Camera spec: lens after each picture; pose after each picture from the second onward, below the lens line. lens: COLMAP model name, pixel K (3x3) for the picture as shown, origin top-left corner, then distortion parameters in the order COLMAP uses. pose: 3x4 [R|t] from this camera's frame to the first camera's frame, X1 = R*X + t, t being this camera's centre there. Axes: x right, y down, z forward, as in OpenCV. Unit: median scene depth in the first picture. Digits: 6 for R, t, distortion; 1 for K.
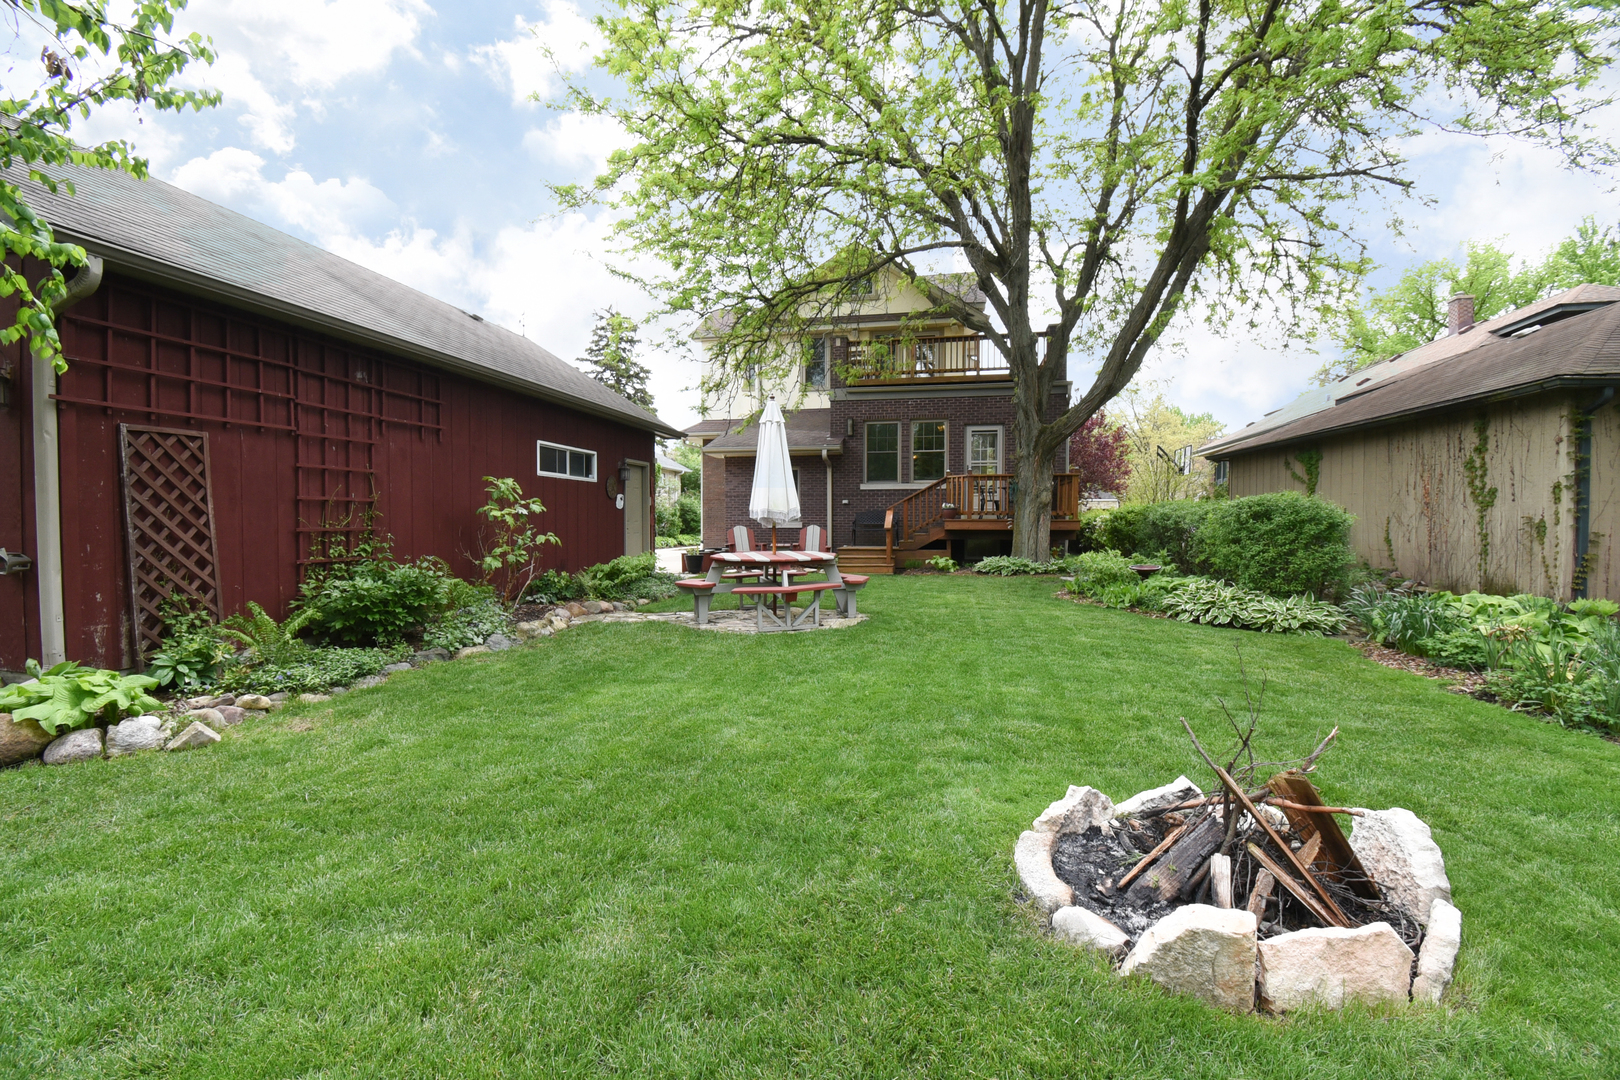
lens RADIAL K [[711.8, 0, 810.0], [0, 711.8, 540.0], [0, 0, 1]] dist [-0.000152, -0.015635]
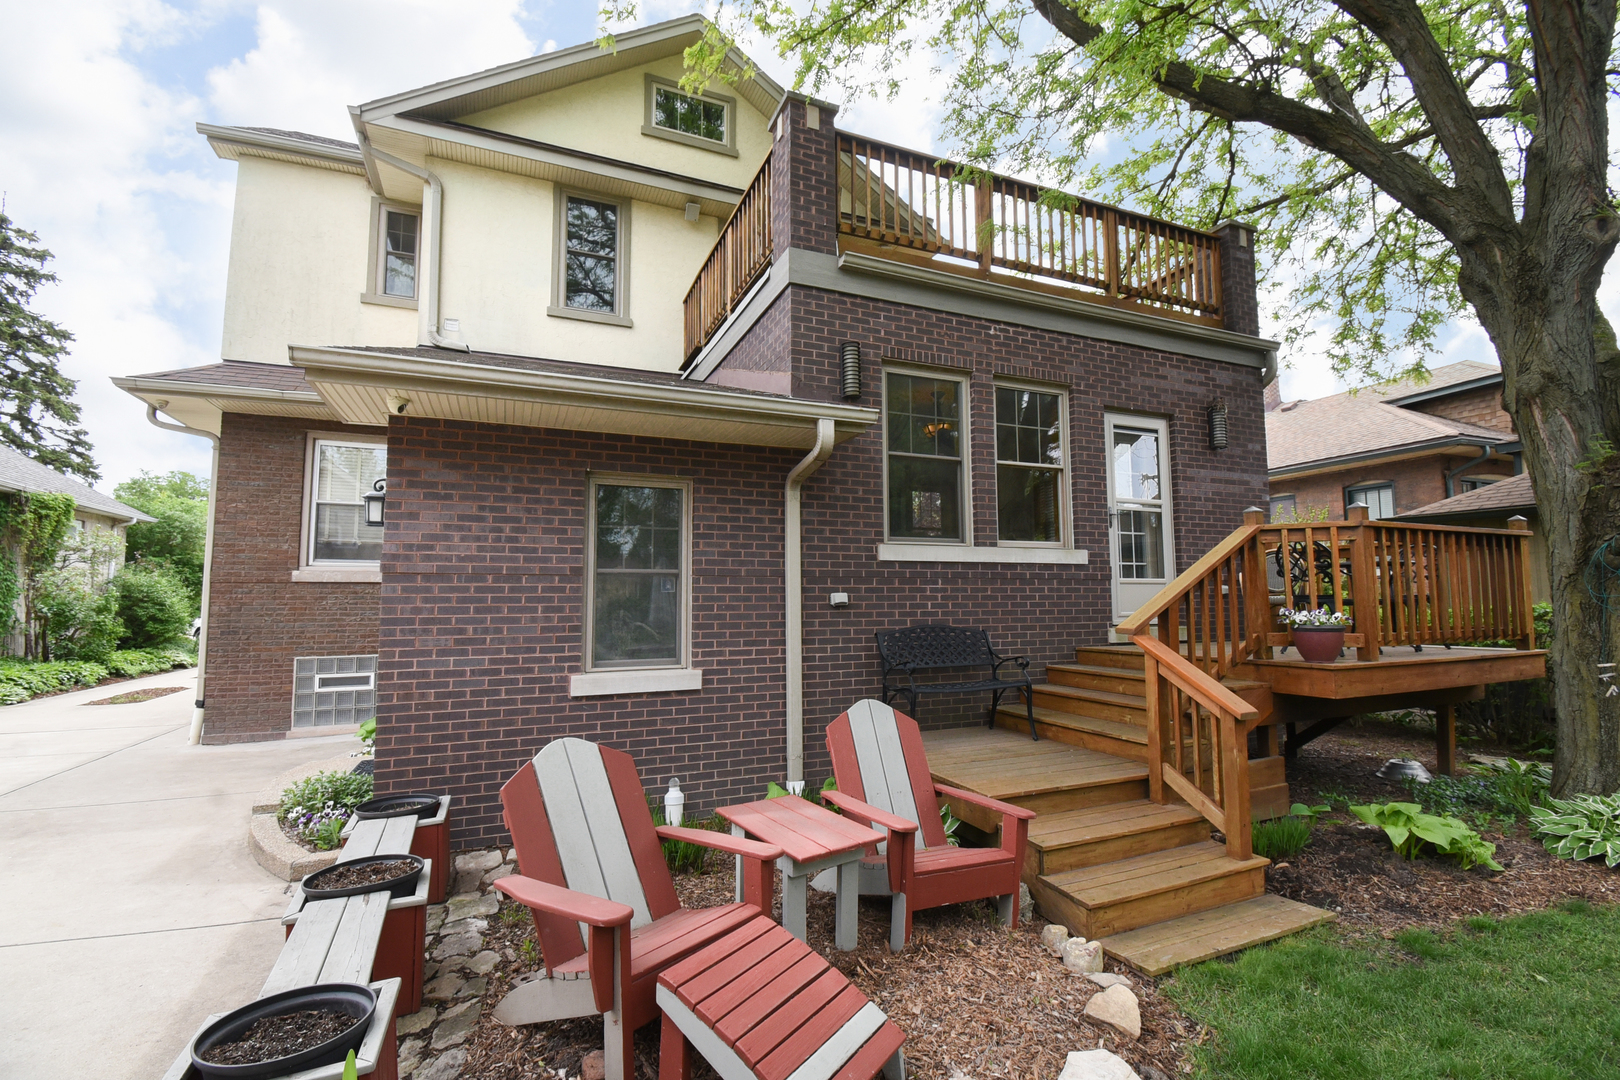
lens RADIAL K [[711.8, 0, 810.0], [0, 711.8, 540.0], [0, 0, 1]] dist [-0.000152, -0.015635]
pose [[0.826505, 0.040871, 0.561444, -0.070050], [0.021461, 0.994348, -0.103978, -0.023421], [-0.562520, 0.097988, 0.820956, 0.372048]]
